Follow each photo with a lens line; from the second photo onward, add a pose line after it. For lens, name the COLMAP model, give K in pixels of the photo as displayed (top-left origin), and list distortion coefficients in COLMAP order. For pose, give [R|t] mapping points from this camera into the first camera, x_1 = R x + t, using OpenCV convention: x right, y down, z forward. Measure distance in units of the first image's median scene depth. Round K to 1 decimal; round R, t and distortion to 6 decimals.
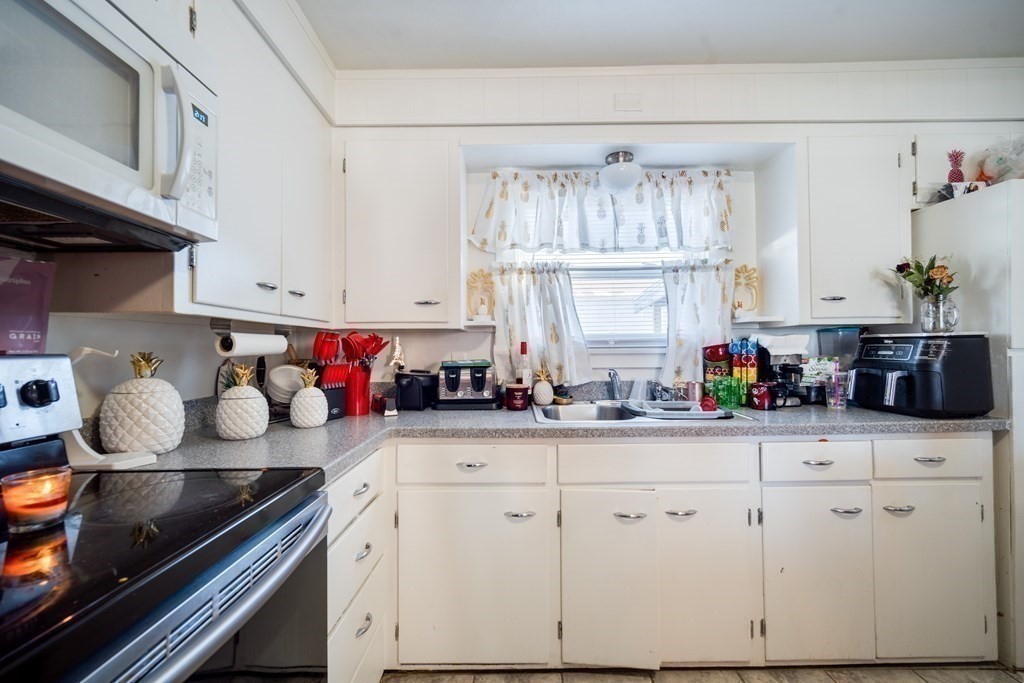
lens RADIAL K [[441.1, 0, 511.5], [0, 441.1, 342.9], [0, 0, 1]] dist [-0.006497, 0.004125]
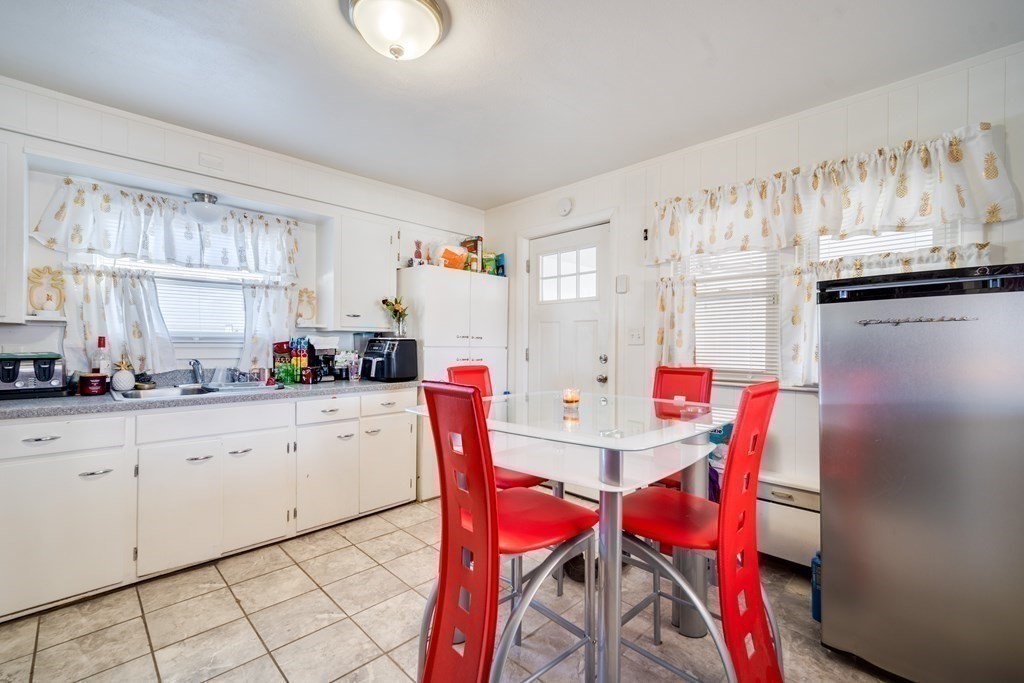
lens RADIAL K [[441.1, 0, 509.4], [0, 441.1, 343.5], [0, 0, 1]] dist [-0.006497, 0.004125]
pose [[0.708795, 0.014479, 0.705266, -0.029705], [-0.021594, 0.999766, 0.001177, -0.009026], [-0.705084, -0.016063, 0.708942, -0.598029]]
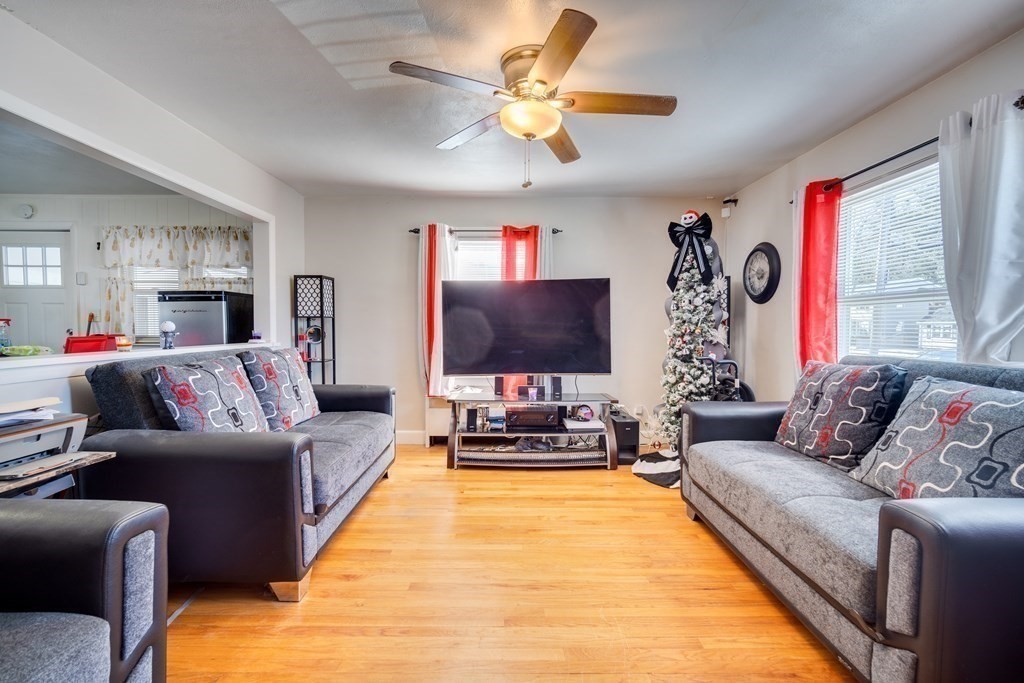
lens RADIAL K [[441.1, 0, 510.1], [0, 441.1, 339.5], [0, 0, 1]] dist [-0.006497, 0.004125]
pose [[-0.004757, -0.021614, 0.999755, -0.845878], [-0.016837, 0.999626, 0.021531, -0.005321], [-0.999847, -0.016730, -0.005119, -1.884082]]
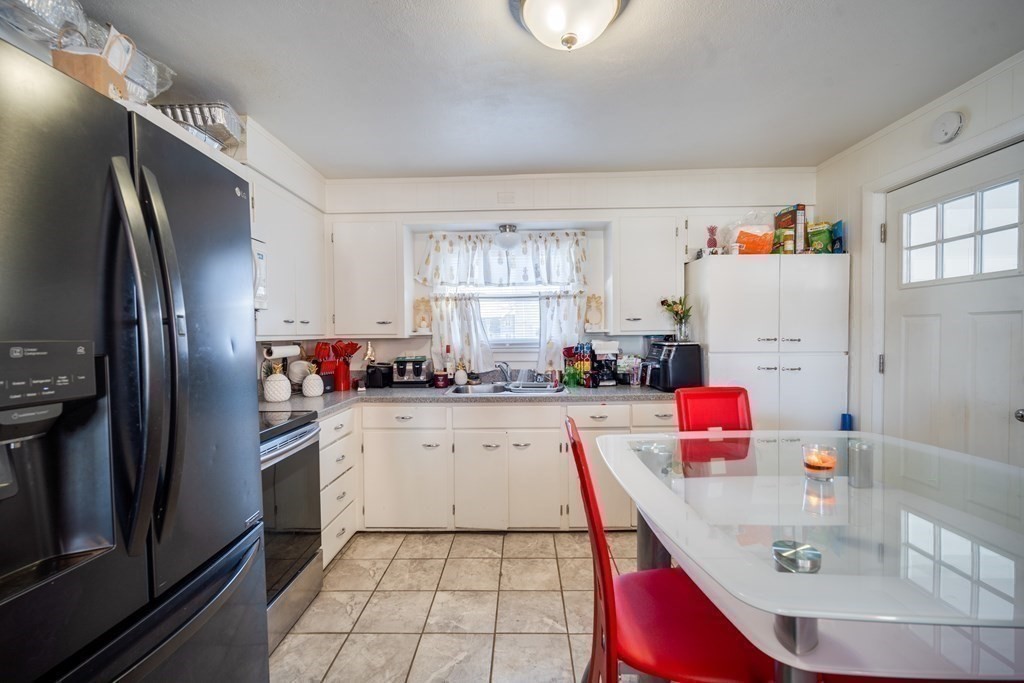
lens RADIAL K [[441.1, 0, 510.8], [0, 441.1, 343.3], [0, 0, 1]] dist [-0.006497, 0.004125]
pose [[0.999694, -0.001984, -0.024653, 0.314390], [0.002885, 0.999327, 0.036579, -0.071326], [0.024564, -0.036639, 0.999027, -0.615897]]
